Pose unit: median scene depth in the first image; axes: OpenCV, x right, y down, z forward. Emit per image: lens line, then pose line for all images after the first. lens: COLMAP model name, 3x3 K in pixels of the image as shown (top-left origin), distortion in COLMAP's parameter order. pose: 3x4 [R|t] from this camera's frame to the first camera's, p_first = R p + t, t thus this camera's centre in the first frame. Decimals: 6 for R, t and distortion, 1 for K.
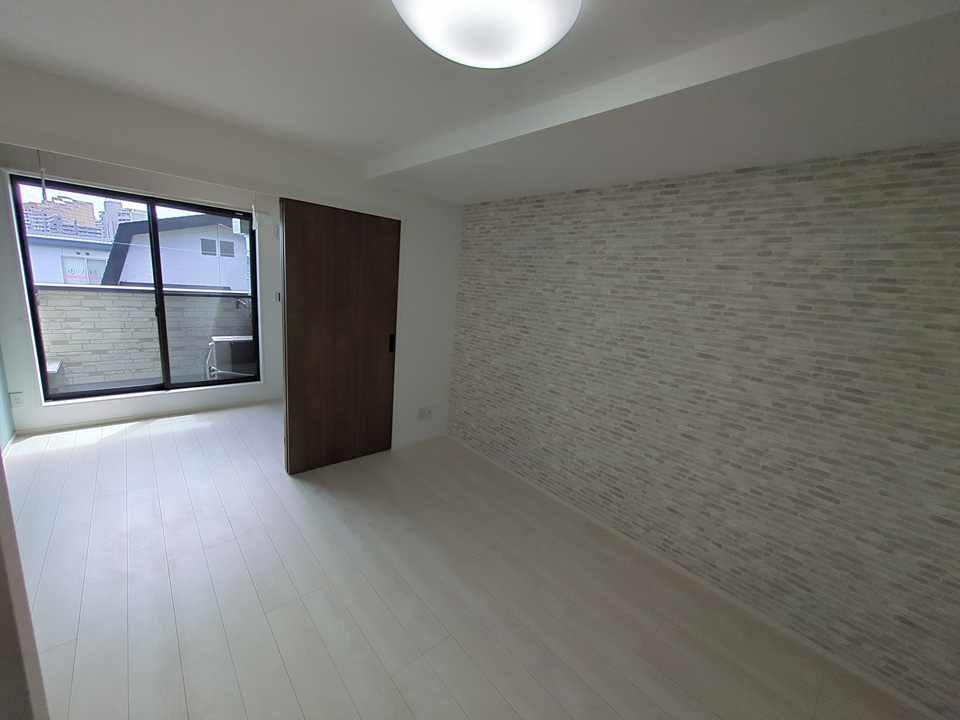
lens RADIAL K [[382.1, 0, 483.1], [0, 382.1, 364.2], [0, 0, 1]] dist [-0.000540, -0.000371]
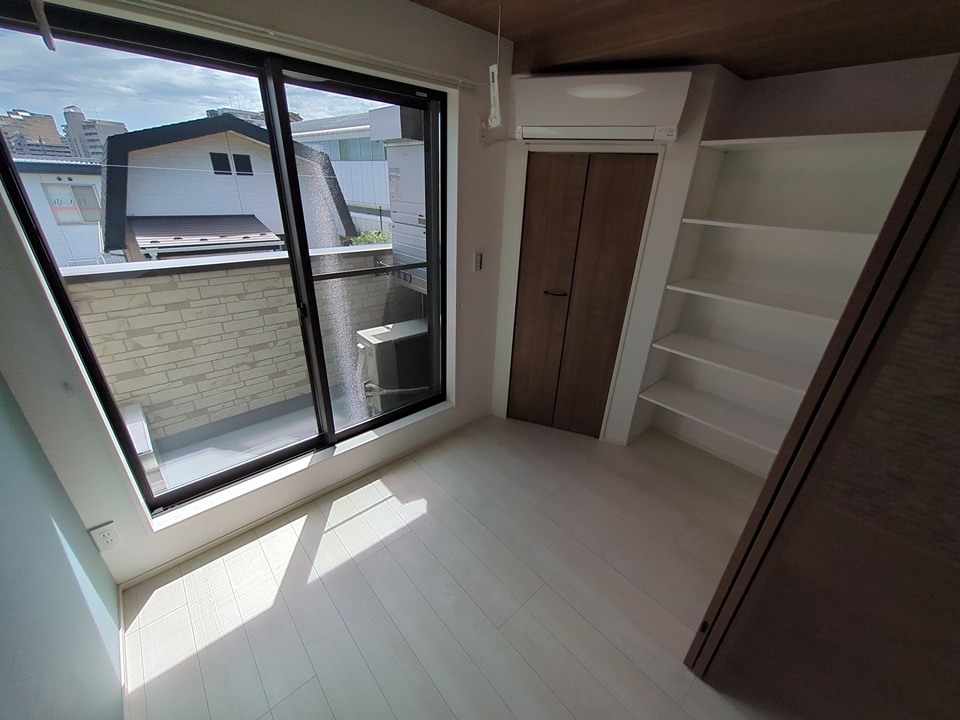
lens RADIAL K [[382.1, 0, 481.4], [0, 382.1, 366.4], [0, 0, 1]] dist [-0.000540, -0.000371]
pose [[0.998745, -0.040753, -0.029097, -0.545092], [0.046302, 0.972854, 0.226739, -0.161150], [0.019067, -0.227801, 0.973521, 0.441831]]
